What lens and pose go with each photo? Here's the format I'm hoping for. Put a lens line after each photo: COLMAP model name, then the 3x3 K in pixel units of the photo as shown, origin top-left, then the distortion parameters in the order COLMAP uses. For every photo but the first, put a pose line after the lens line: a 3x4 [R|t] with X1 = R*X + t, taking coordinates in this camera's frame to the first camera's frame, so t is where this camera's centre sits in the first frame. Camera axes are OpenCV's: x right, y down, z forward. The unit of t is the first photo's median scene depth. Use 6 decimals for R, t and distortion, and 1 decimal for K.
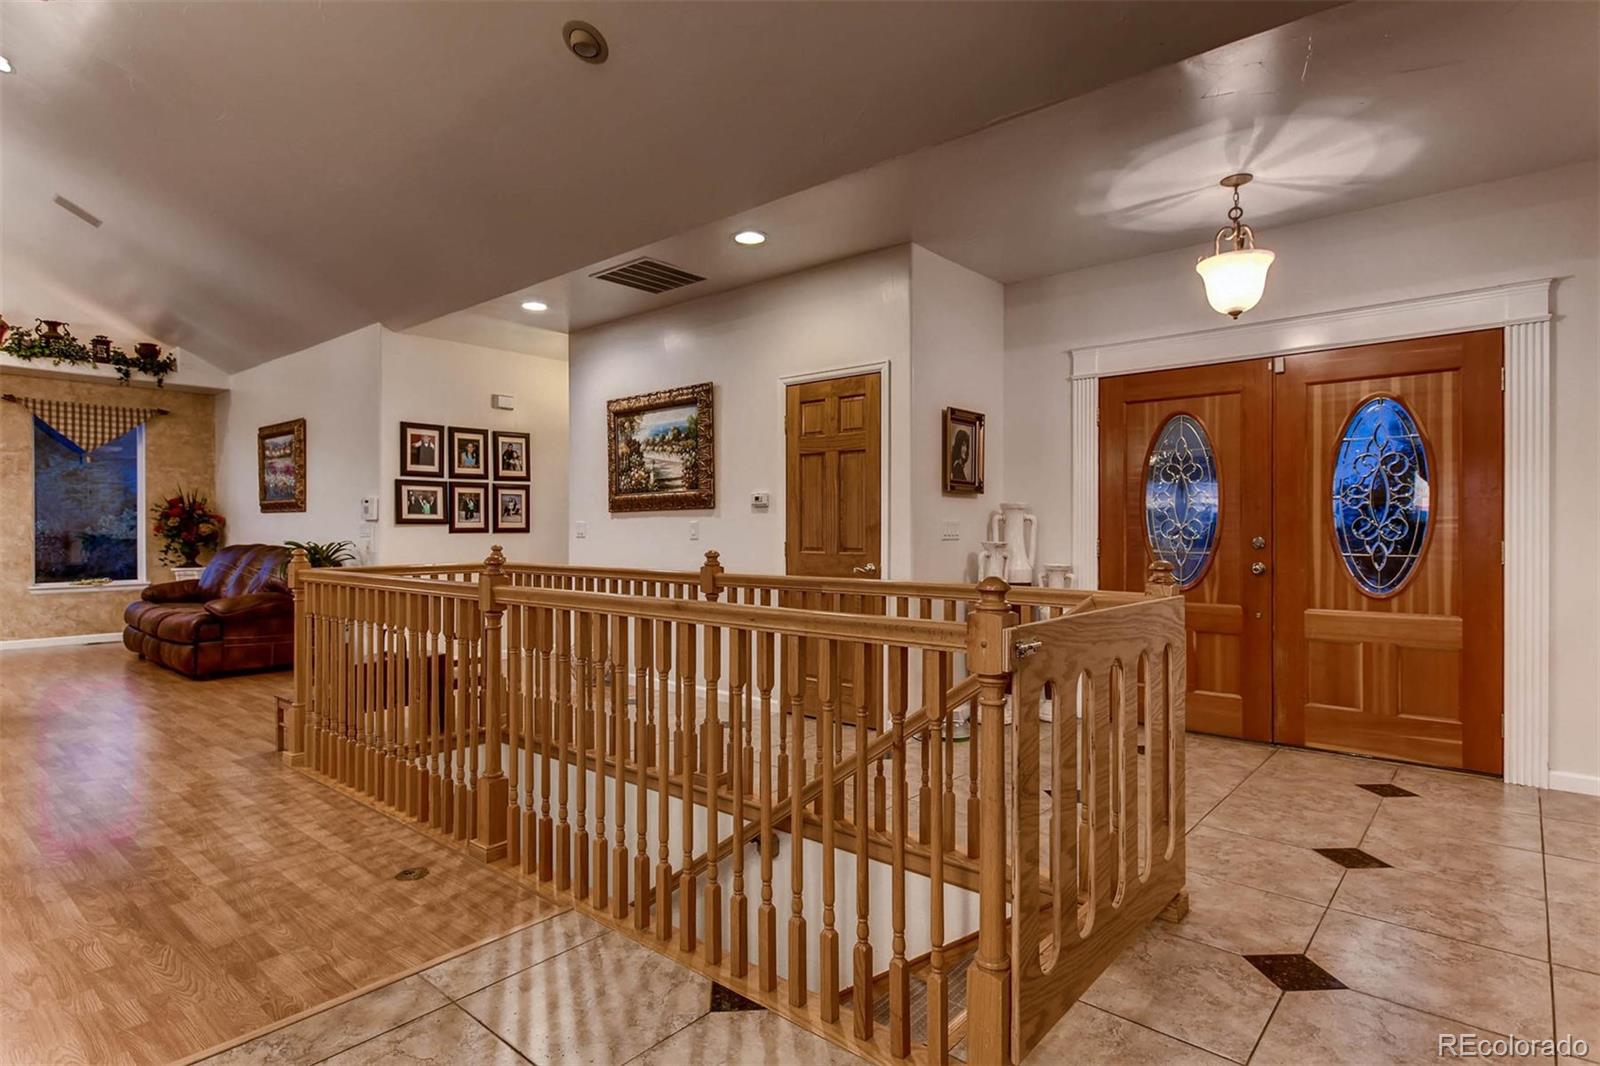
lens RADIAL K [[835.9, 0, 800.0], [0, 835.9, 533.0], [0, 0, 1]] dist [-0.004243, -0.001462]
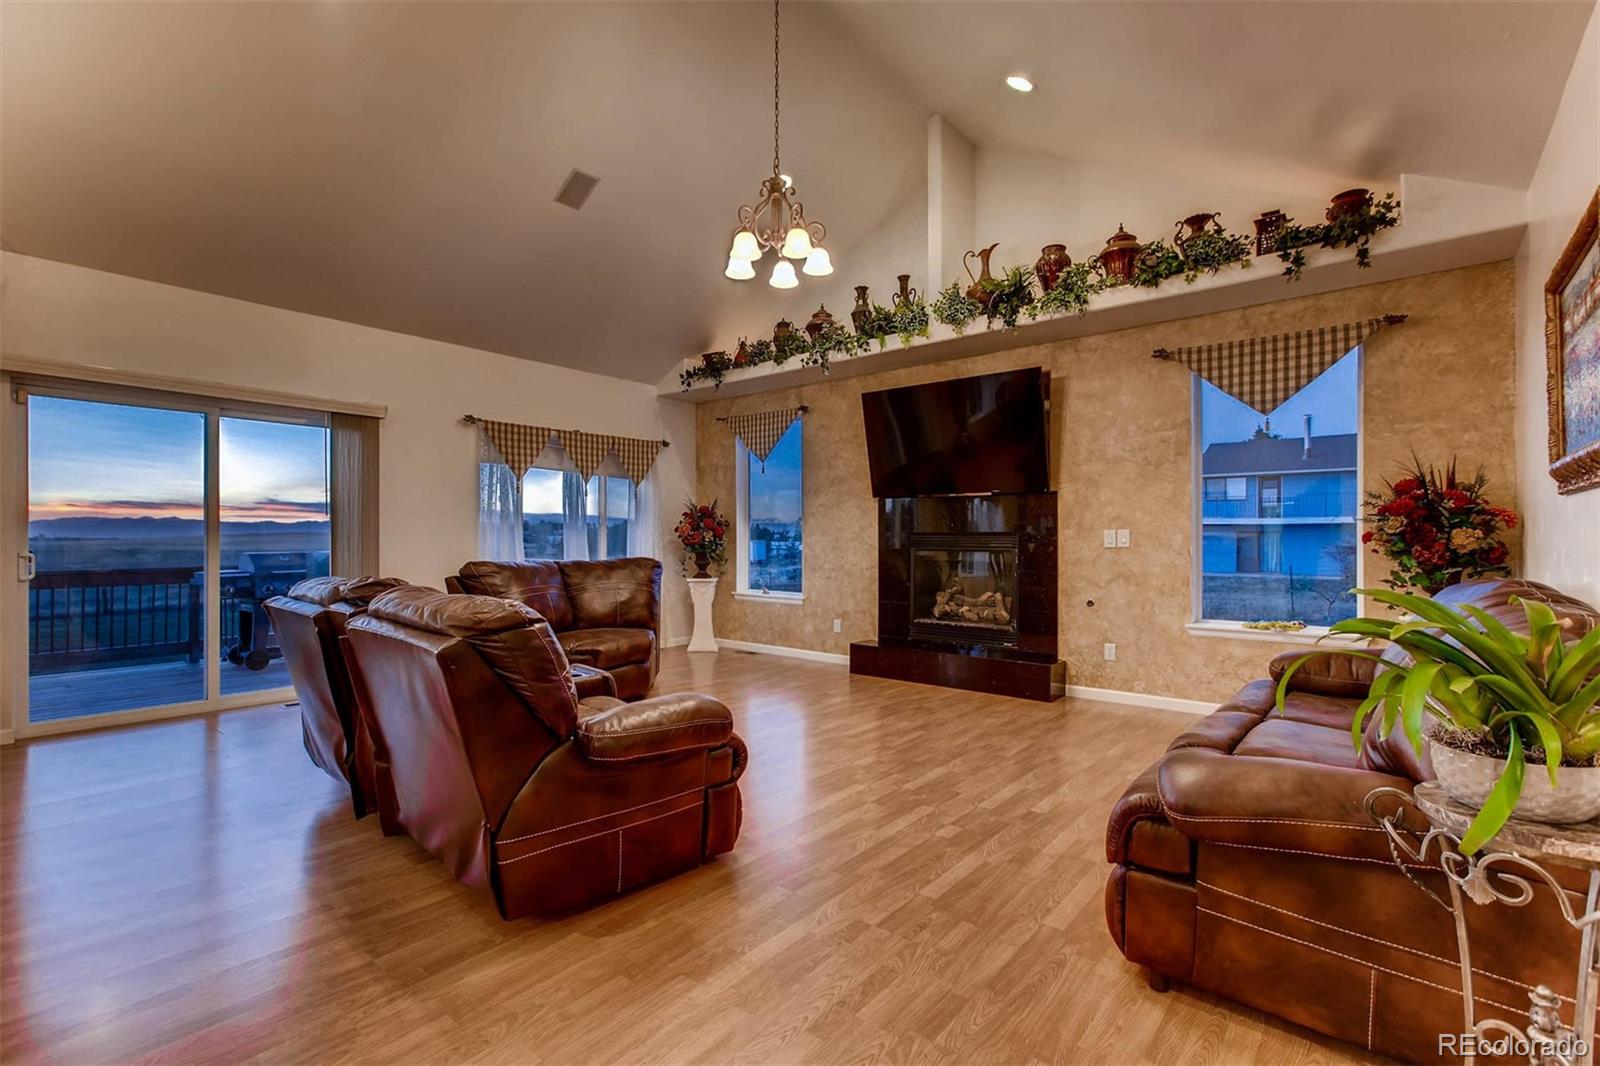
lens RADIAL K [[726.4, 0, 801.6], [0, 726.4, 546.2], [0, 0, 1]] dist [0.014815, -0.000116]
pose [[0.020581, 0.008814, -0.999749, -0.317753], [-0.003274, 0.999956, 0.008748, -0.003500], [0.999783, 0.003093, 0.020609, 0.642999]]
